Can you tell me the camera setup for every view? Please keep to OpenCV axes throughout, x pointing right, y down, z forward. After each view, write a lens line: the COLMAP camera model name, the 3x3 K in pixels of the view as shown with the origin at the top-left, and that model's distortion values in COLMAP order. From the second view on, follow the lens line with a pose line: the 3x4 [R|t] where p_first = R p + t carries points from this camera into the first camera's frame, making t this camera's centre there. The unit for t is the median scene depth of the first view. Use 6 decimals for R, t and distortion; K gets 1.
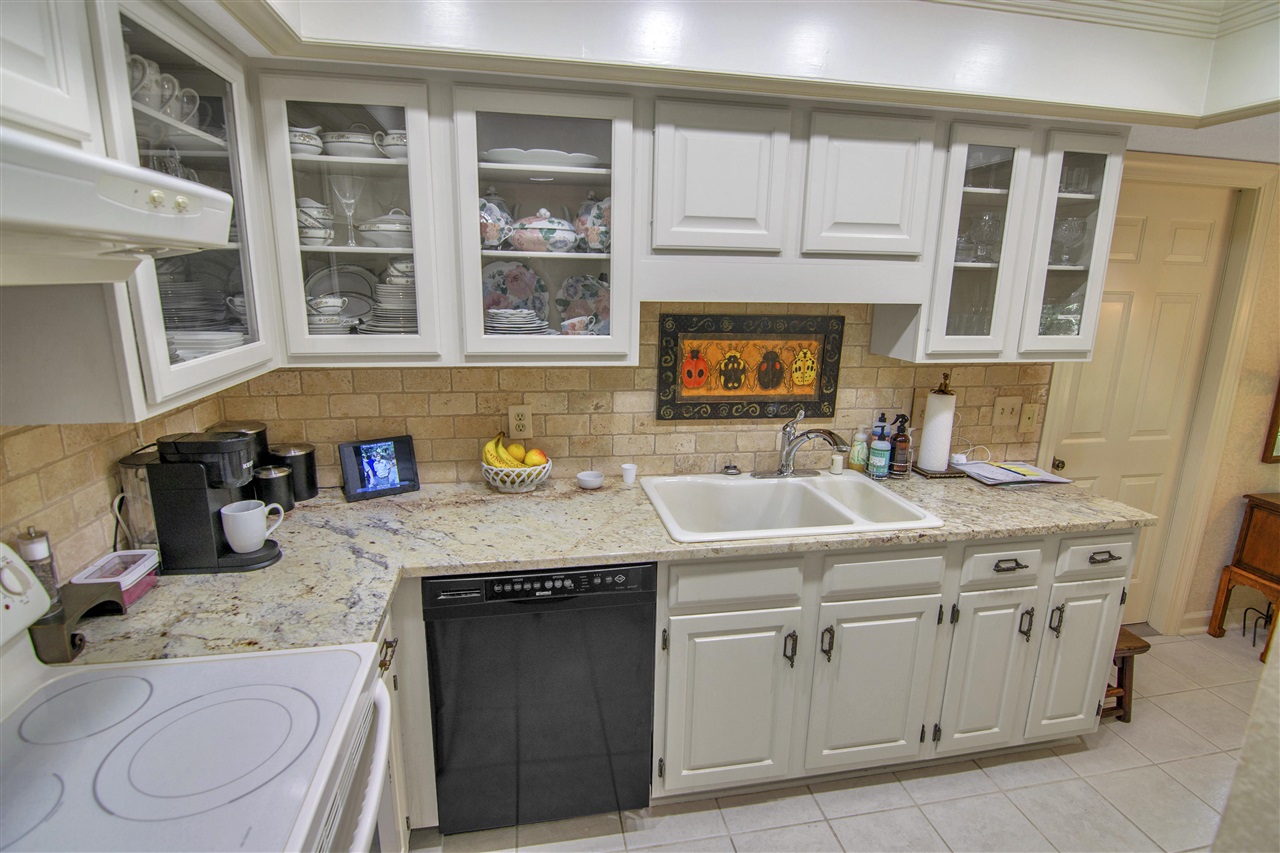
lens RADIAL K [[623.1, 0, 640.6], [0, 623.1, 425.7], [0, 0, 1]] dist [-0.014622, -0.004298]
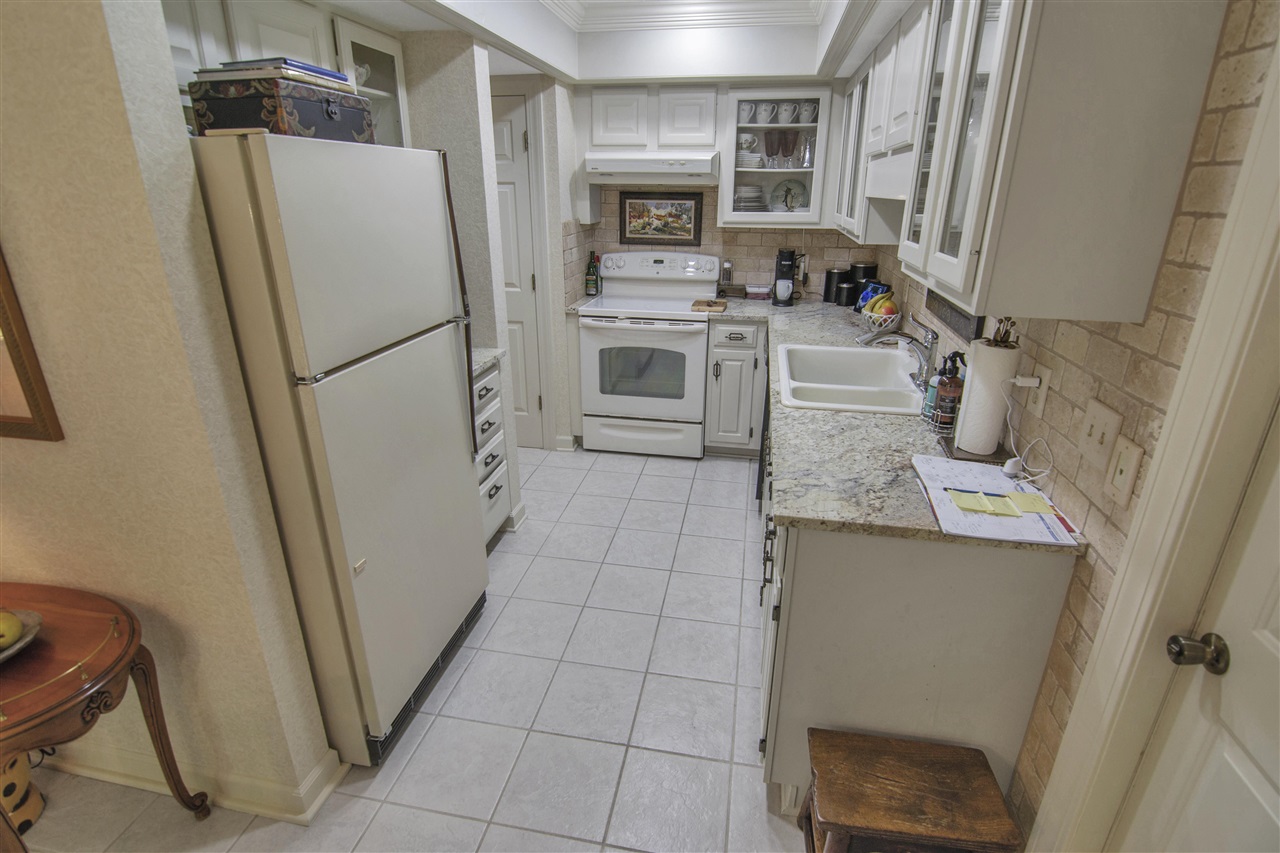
lens RADIAL K [[623.1, 0, 641.8], [0, 623.1, 424.4], [0, 0, 1]] dist [-0.014622, -0.004298]
pose [[-0.367539, 0.309068, -0.877150, 1.502975], [-0.220440, 0.887334, 0.405025, -0.194473], [0.903505, 0.342221, -0.257999, 1.025955]]
